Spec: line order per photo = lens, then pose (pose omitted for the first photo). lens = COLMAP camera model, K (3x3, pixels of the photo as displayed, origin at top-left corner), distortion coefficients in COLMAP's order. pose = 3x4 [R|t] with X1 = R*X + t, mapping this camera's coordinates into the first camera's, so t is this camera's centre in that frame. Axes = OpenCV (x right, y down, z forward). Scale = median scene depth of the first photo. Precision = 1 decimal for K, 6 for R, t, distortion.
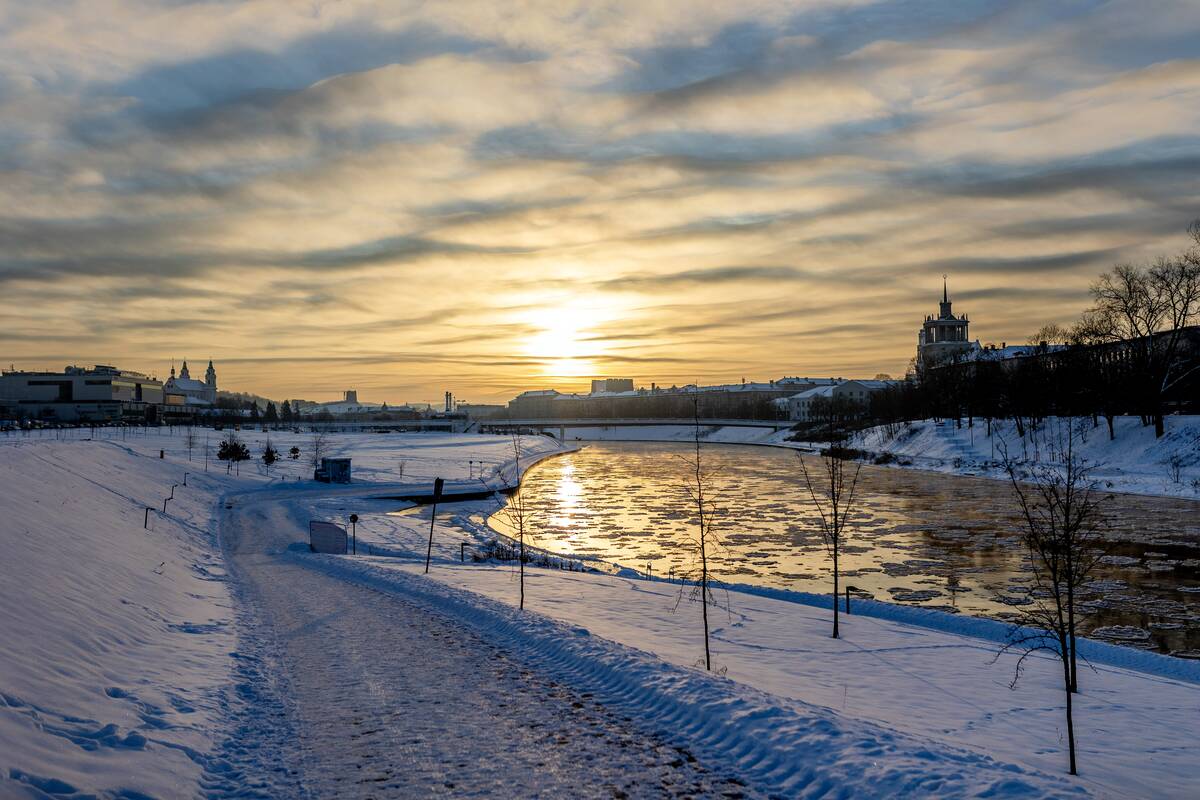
lens RADIAL K [[1003.5, 0, 600.0], [0, 1003.5, 400.0], [0, 0, 1]] dist [-0.023851, -0.017163]
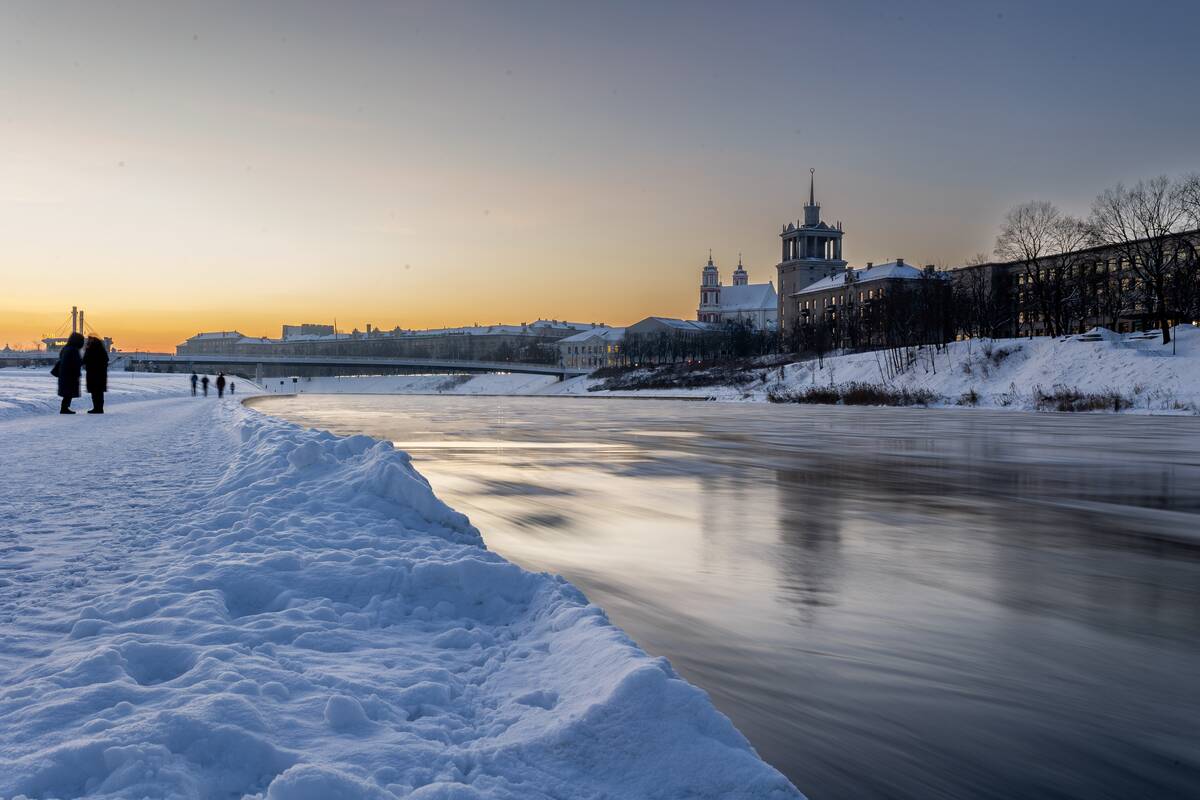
lens RADIAL K [[1003.5, 0, 600.0], [0, 1003.5, 400.0], [0, 0, 1]] dist [-0.023851, -0.017163]
pose [[0.950890, 0.009910, 0.309372, -0.032147], [-0.020689, 0.999287, 0.031581, 0.024721], [-0.308838, -0.036431, 0.950417, 0.314689]]
